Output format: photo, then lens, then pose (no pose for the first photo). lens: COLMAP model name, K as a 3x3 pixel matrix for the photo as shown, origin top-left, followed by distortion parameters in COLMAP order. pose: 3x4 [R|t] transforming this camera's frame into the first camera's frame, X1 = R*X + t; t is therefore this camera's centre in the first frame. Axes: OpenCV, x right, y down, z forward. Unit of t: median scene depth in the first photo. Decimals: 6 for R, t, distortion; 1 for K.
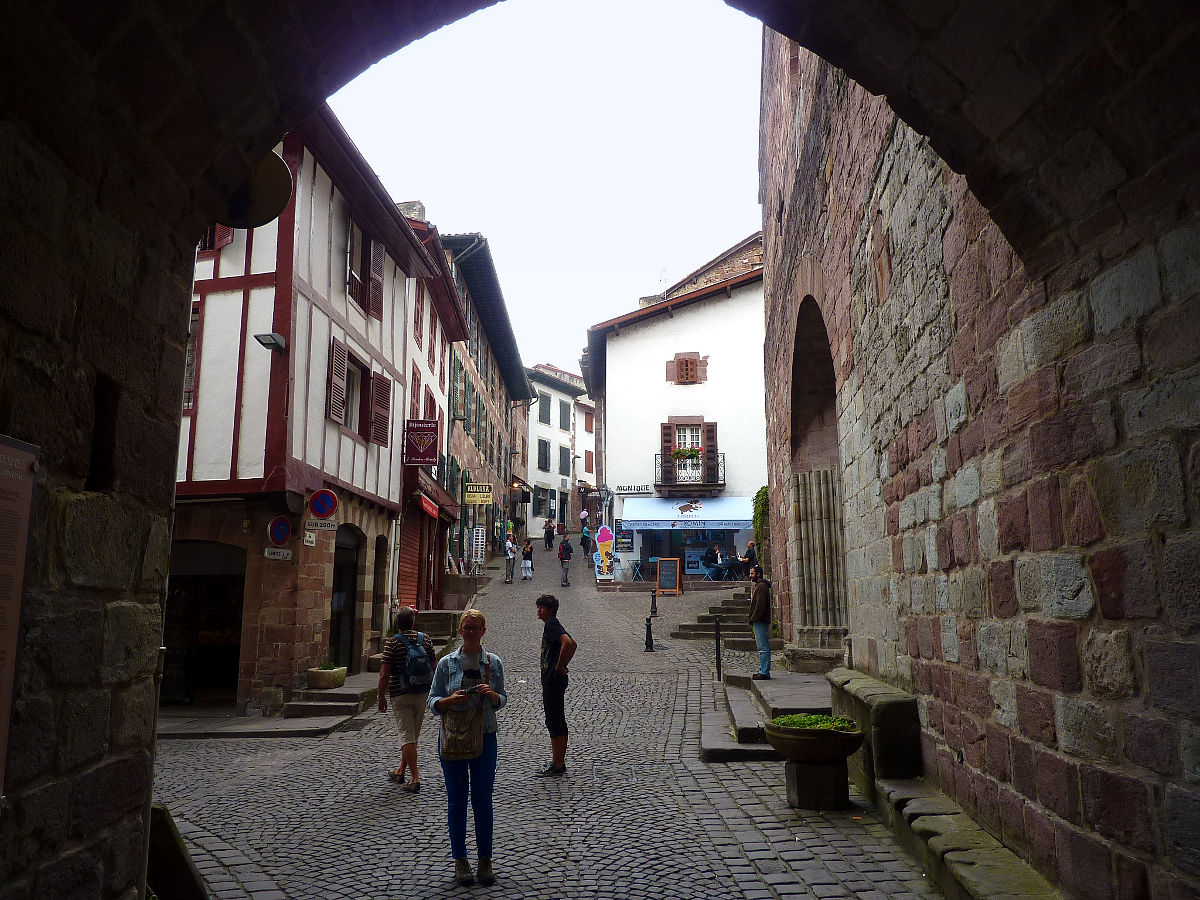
lens RADIAL K [[866.3, 0, 600.9], [0, 866.3, 450.6], [0, 0, 1]] dist [-0.011077, -0.009785]
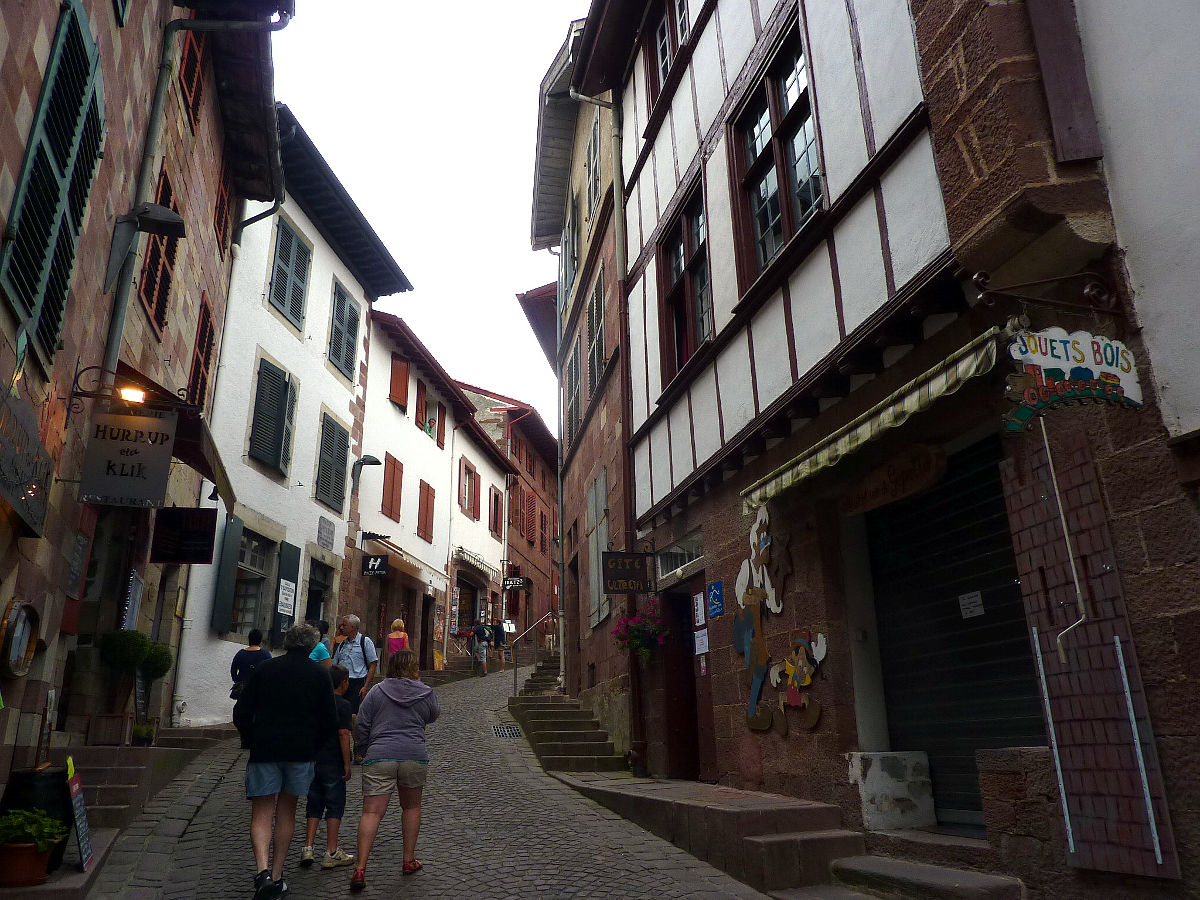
lens RADIAL K [[866.3, 0, 599.3], [0, 866.3, 450.9], [0, 0, 1]] dist [-0.011077, -0.009785]
pose [[0.935371, 0.098068, 0.339800, -0.058669], [-0.041370, 0.984530, -0.170263, 0.057189], [-0.351241, 0.145201, 0.924957, 0.676063]]
